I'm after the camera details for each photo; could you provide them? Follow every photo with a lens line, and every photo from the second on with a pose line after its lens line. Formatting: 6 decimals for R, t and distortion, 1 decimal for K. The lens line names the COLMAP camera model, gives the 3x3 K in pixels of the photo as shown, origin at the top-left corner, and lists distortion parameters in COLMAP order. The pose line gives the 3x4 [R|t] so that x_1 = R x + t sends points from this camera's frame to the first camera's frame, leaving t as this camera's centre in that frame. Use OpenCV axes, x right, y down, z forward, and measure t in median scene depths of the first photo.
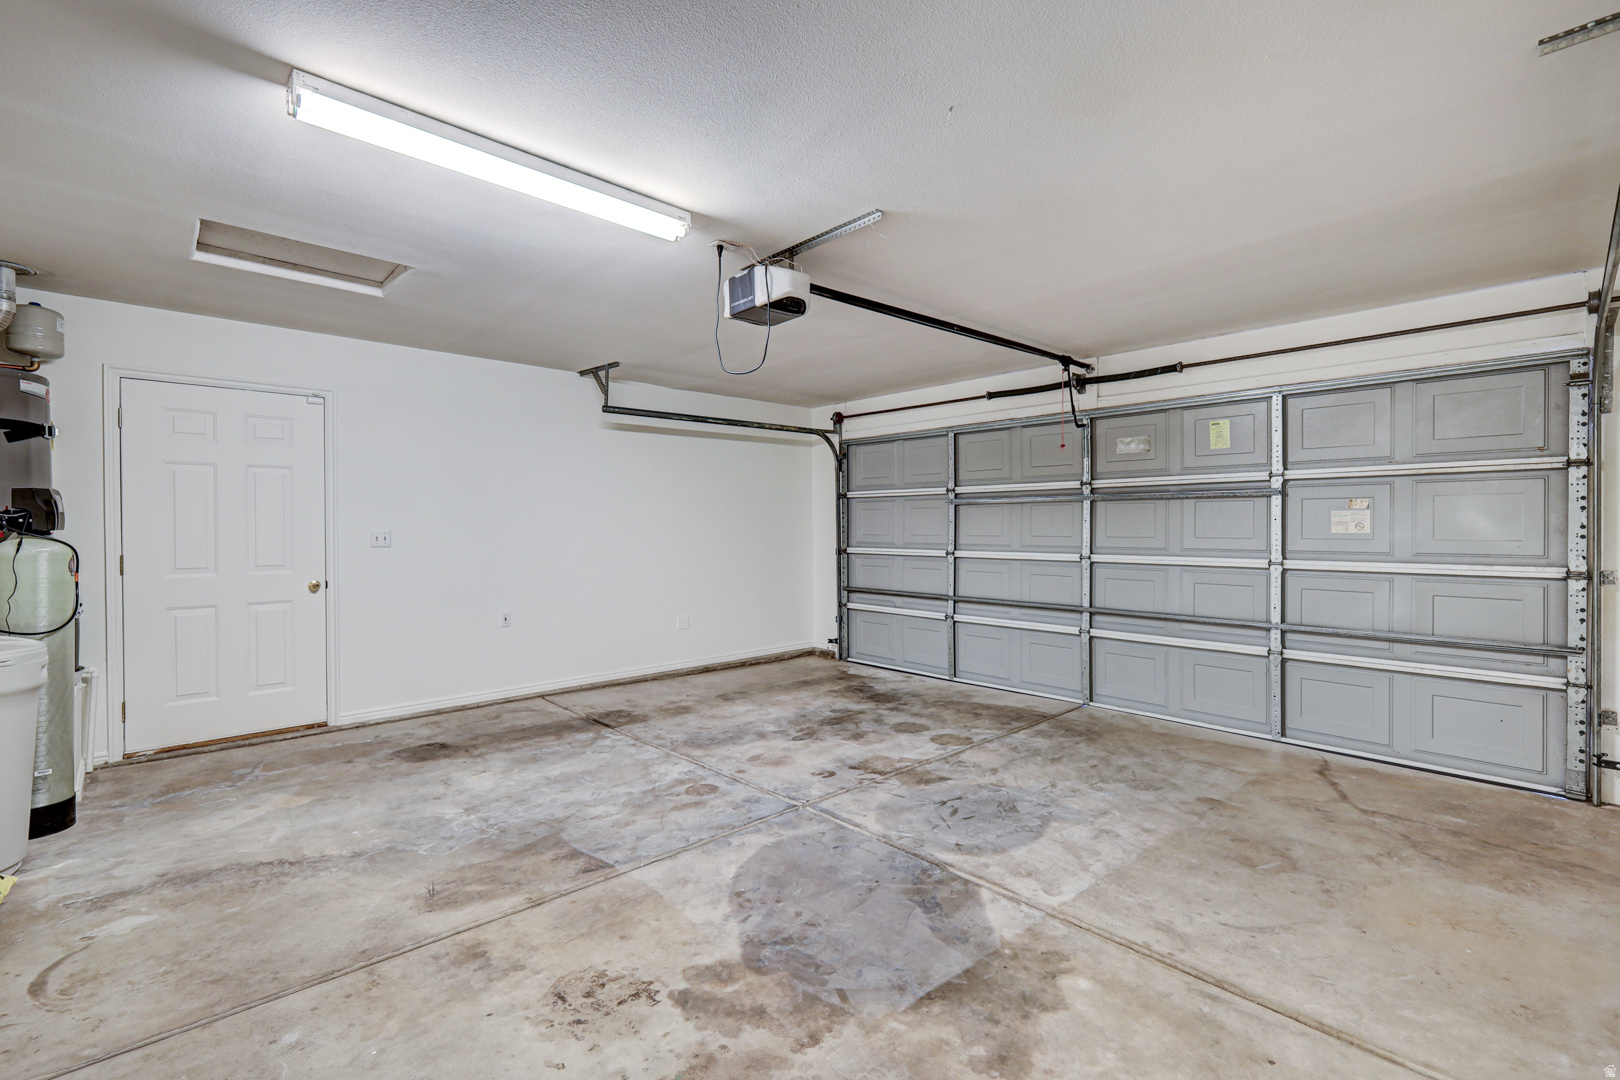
lens RADIAL K [[720.8, 0, 815.2], [0, 720.8, 534.0], [0, 0, 1]] dist [0.001497, 0.000358]
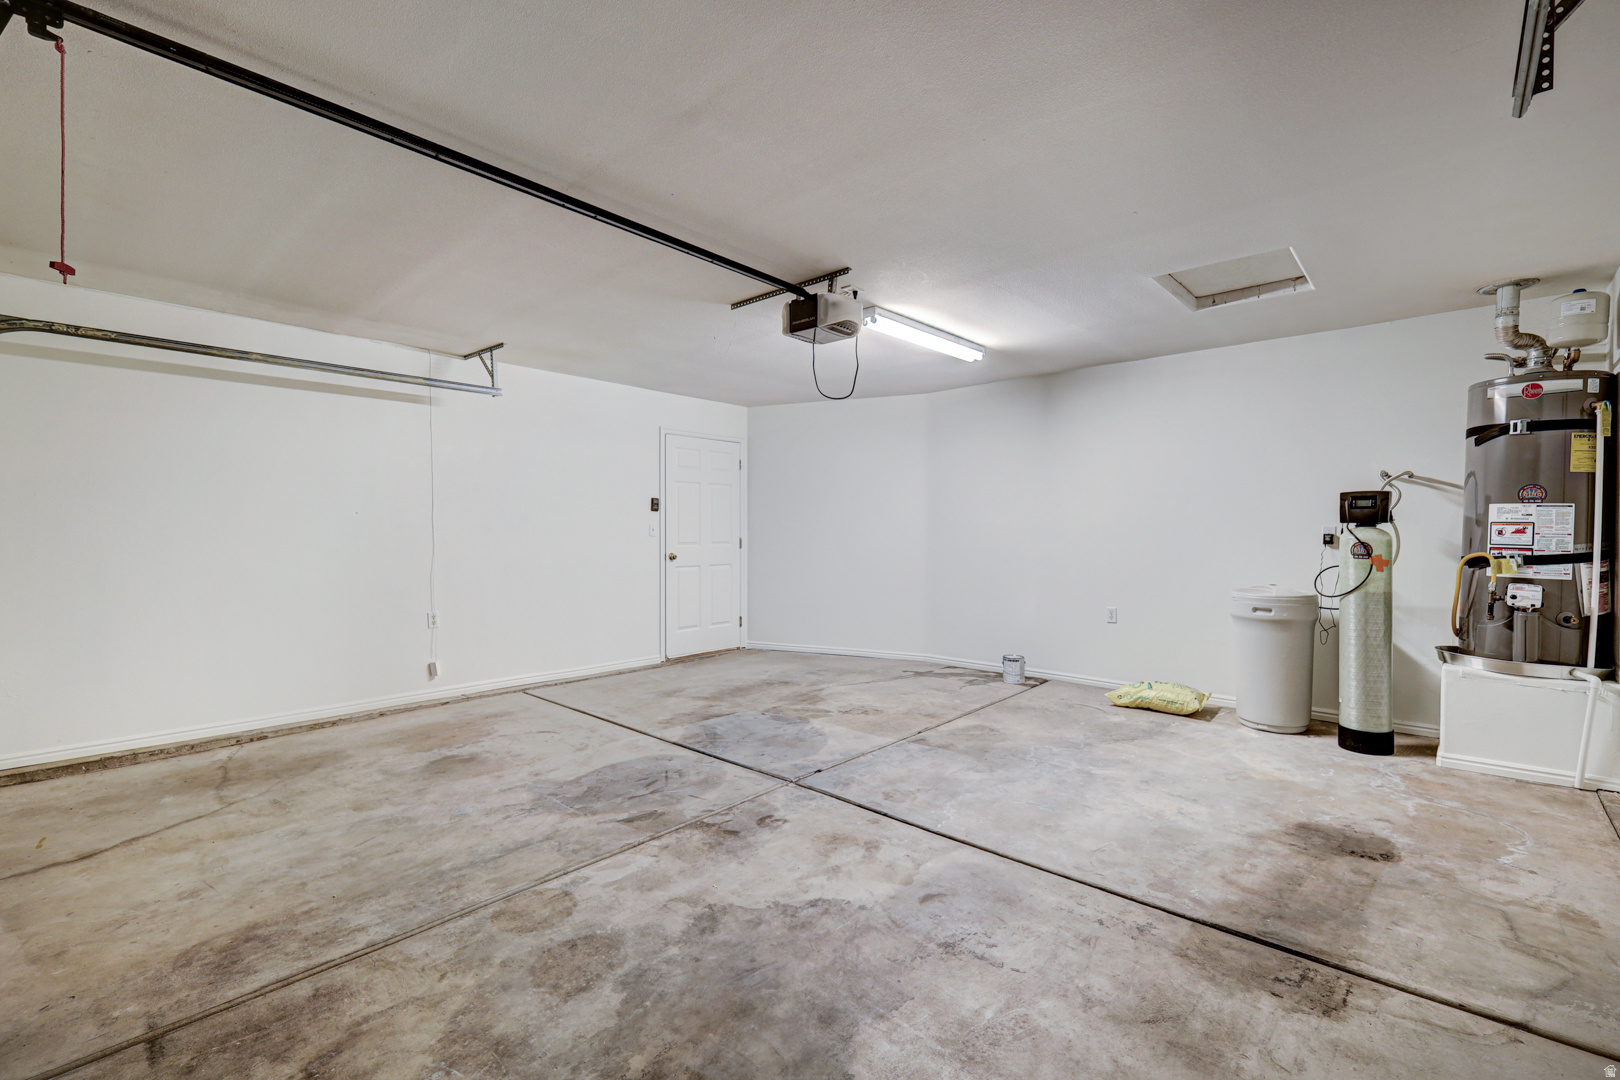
lens RADIAL K [[720.8, 0, 815.2], [0, 720.8, 534.0], [0, 0, 1]] dist [0.001497, 0.000358]
pose [[-0.997292, 0.001262, -0.073540, 0.024016], [0.000152, 0.999886, 0.015098, -0.005437], [0.073550, 0.015046, -0.997178, 1.953163]]
